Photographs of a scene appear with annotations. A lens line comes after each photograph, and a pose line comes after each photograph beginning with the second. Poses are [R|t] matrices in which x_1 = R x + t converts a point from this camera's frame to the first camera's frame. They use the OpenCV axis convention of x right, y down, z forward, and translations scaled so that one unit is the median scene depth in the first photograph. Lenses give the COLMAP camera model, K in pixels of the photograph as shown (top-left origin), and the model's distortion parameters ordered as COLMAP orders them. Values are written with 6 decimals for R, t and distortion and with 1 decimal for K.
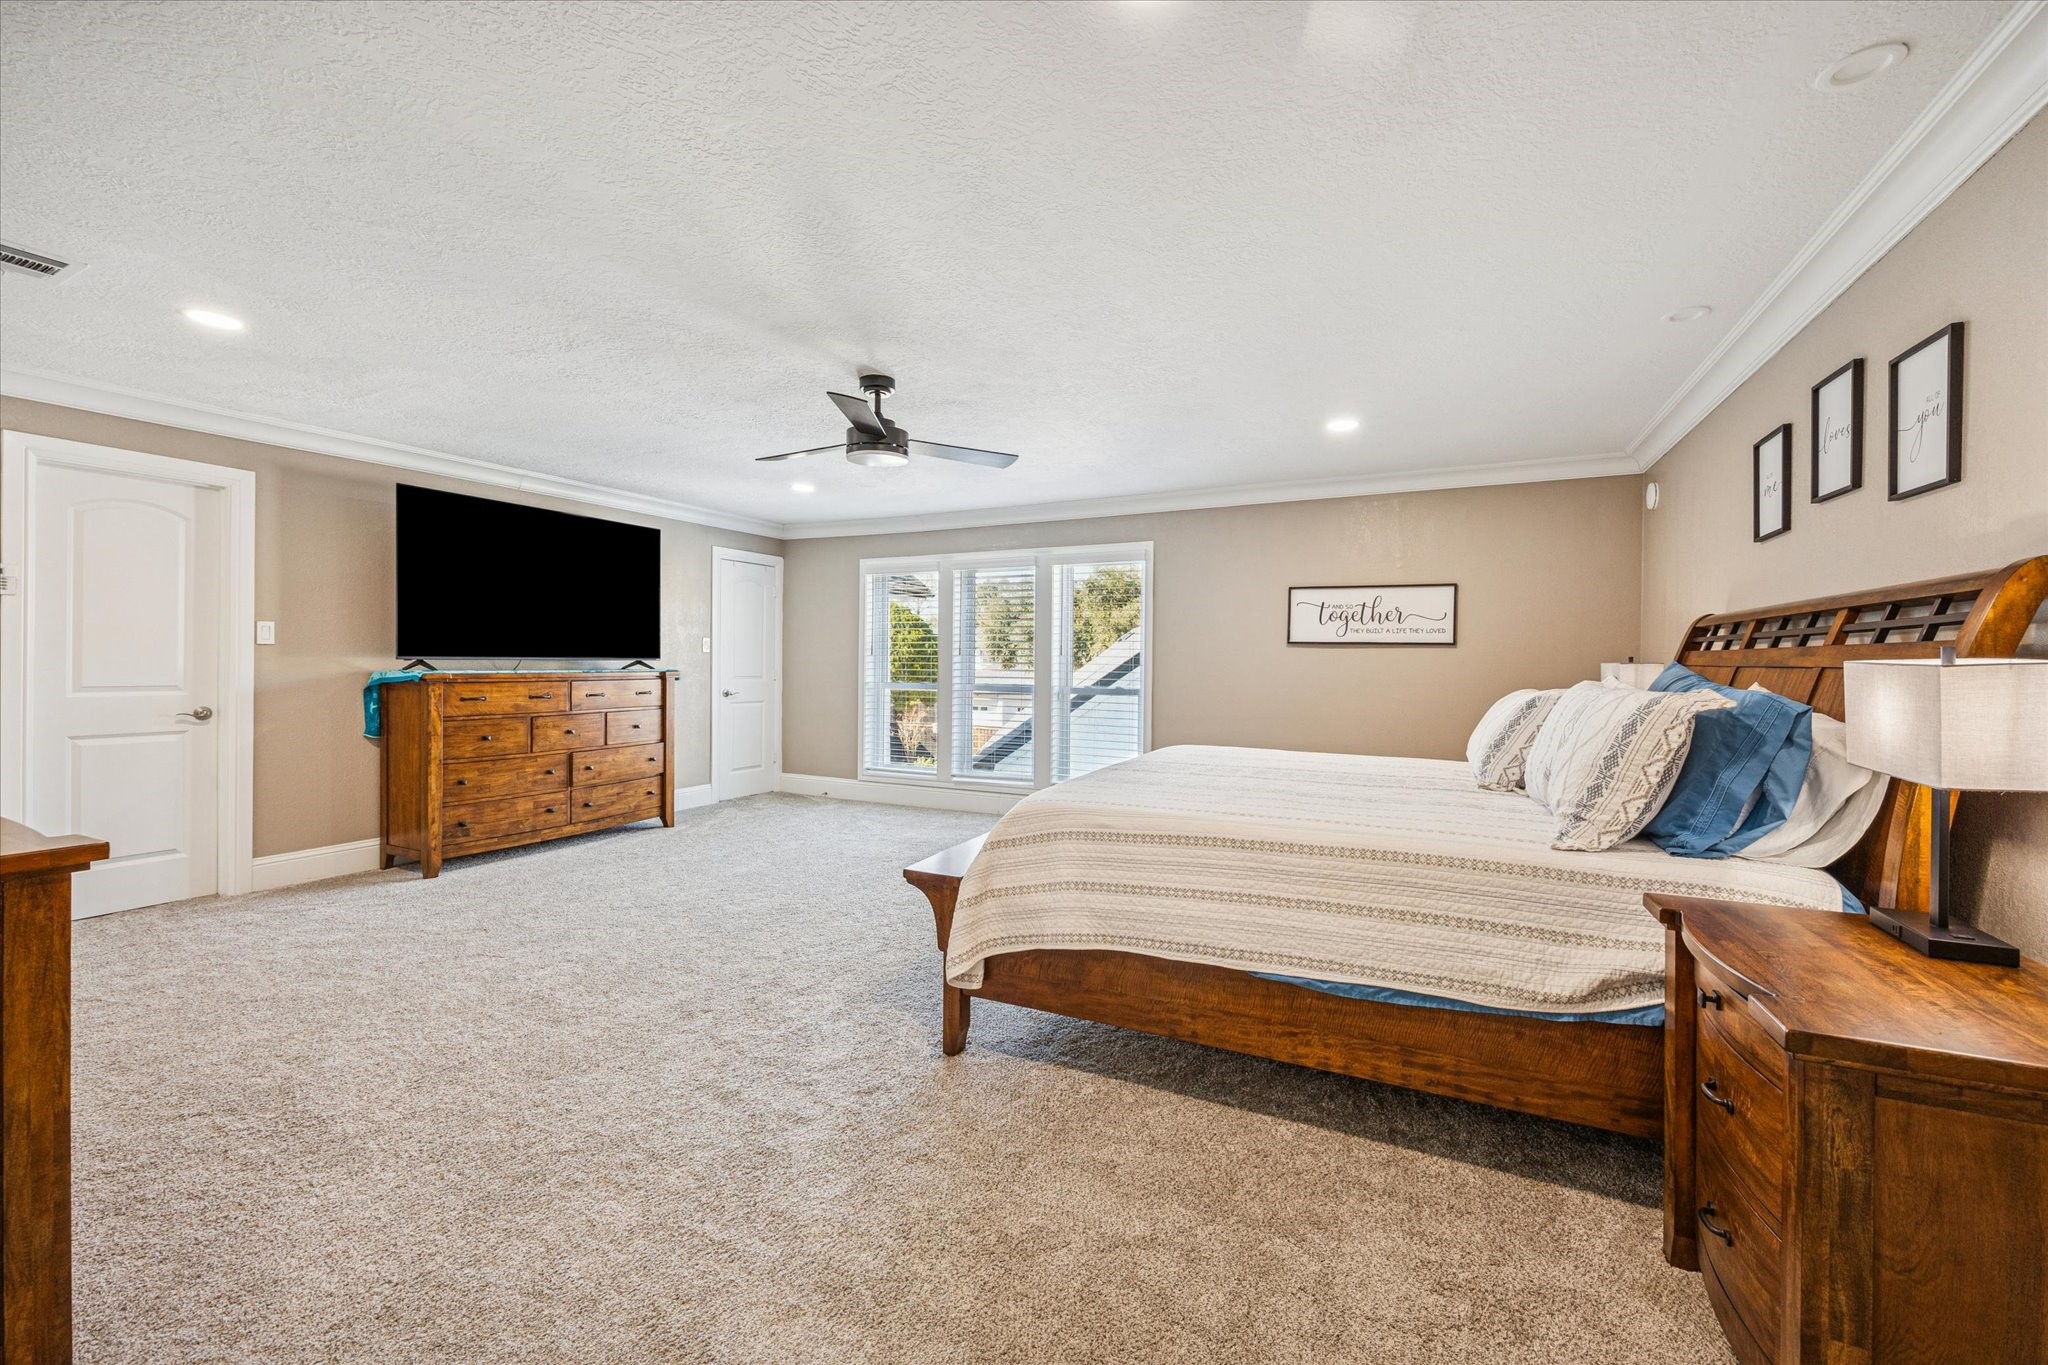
lens RADIAL K [[802.0, 0, 1028.2], [0, 802.0, 675.3], [0, 0, 1]] dist [-0.000696, -0.000015]
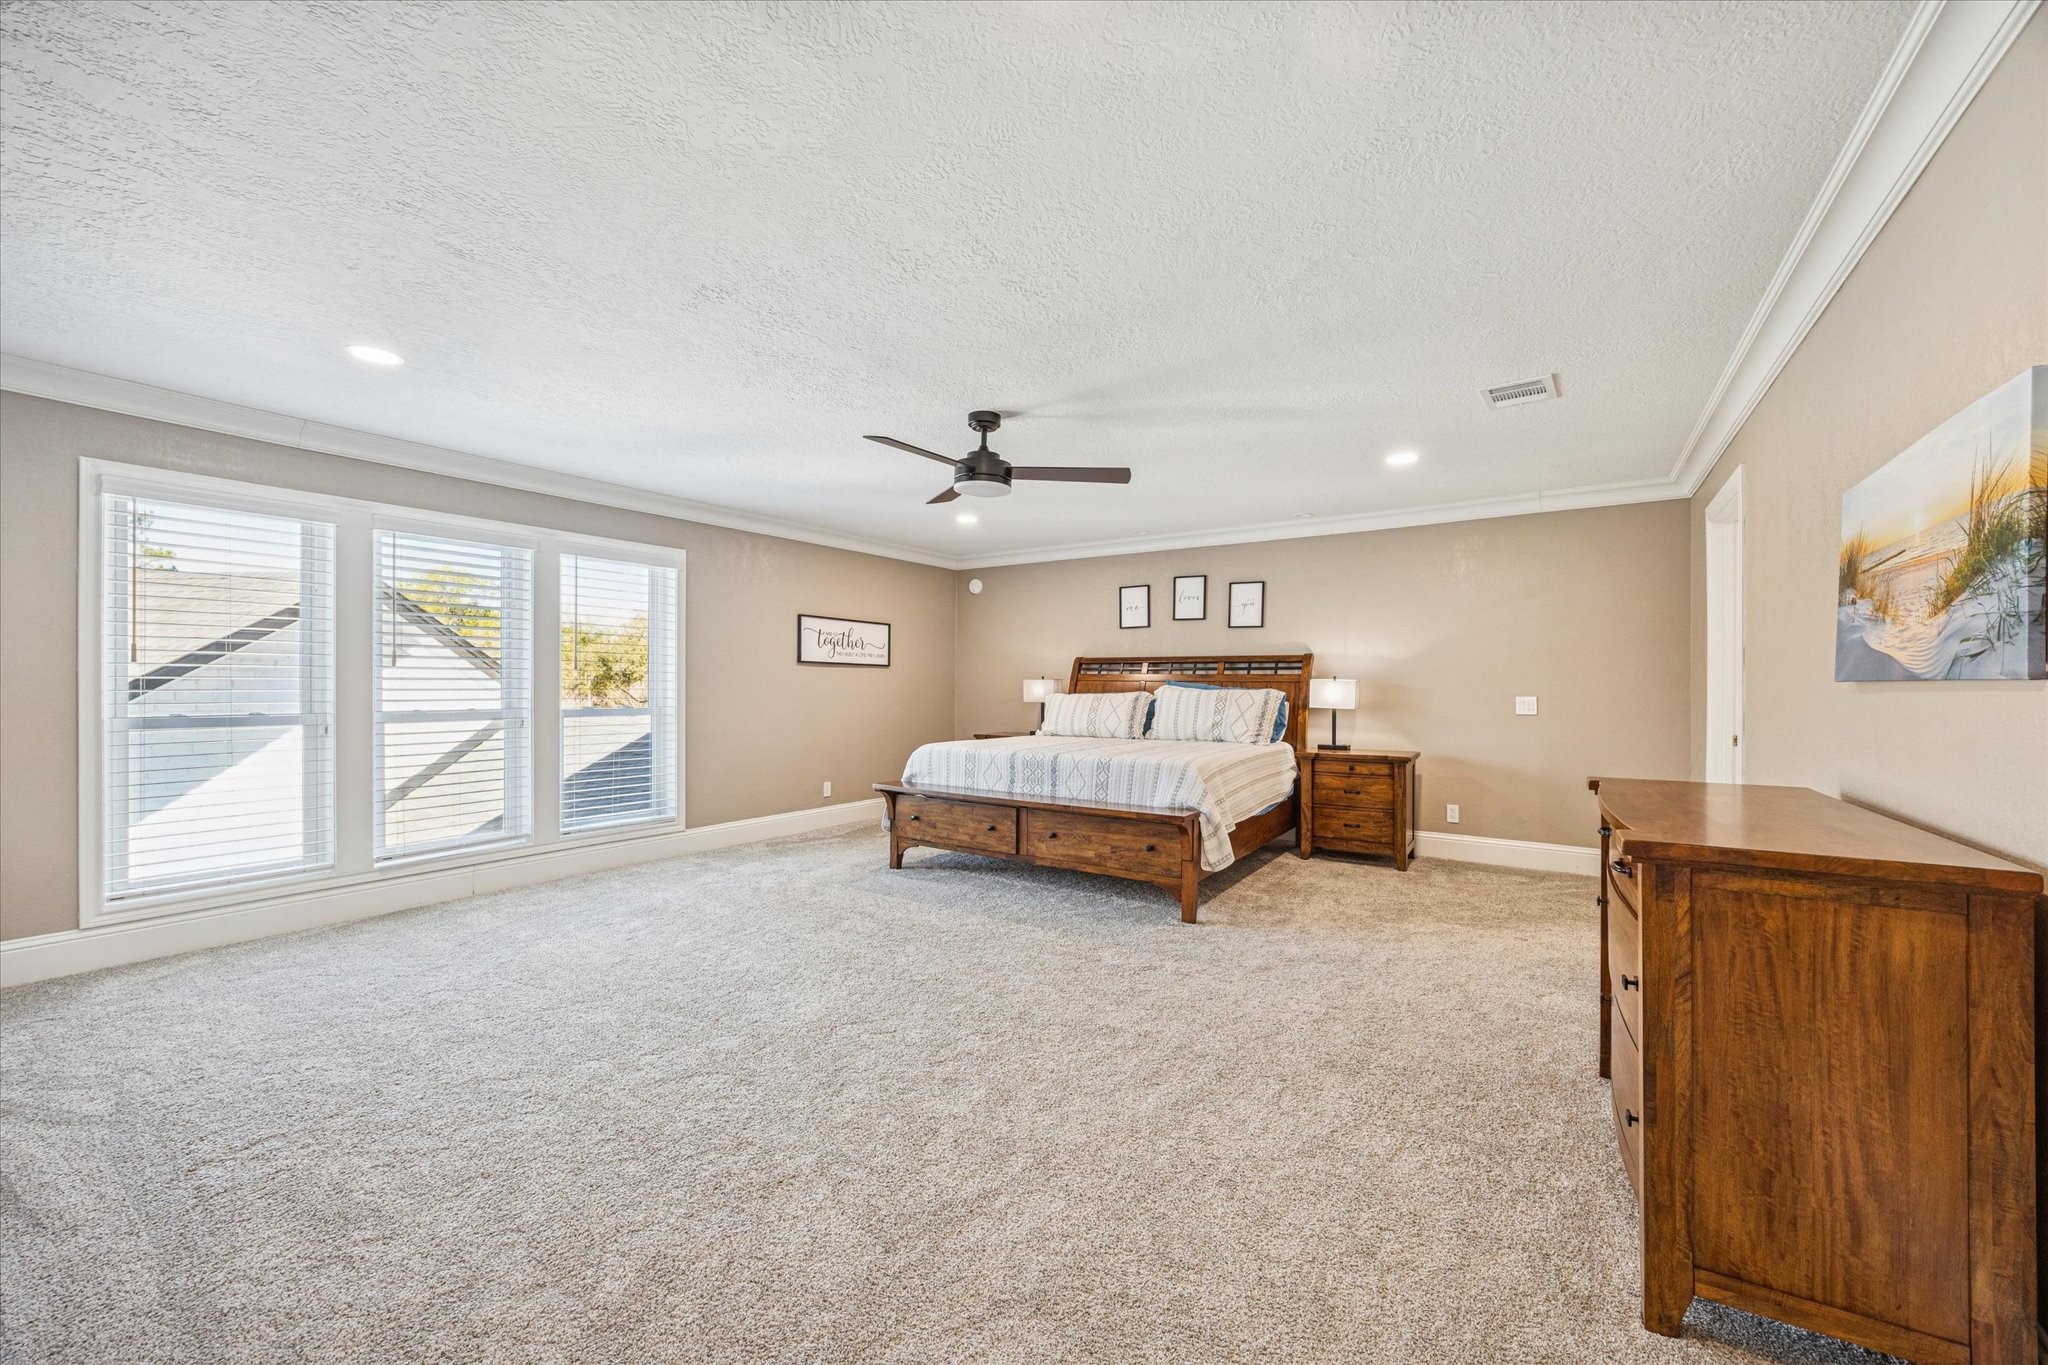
lens RADIAL K [[853.6, 0, 1024.0], [0, 853.6, 682.5], [0, 0, 1]] dist [0.000225, 0.000066]
pose [[0.113179, -0.002078, 0.993572, -0.942507], [0.013262, 0.999912, 0.000581, -0.007535], [-0.993486, 0.013111, 0.113196, 0.588853]]
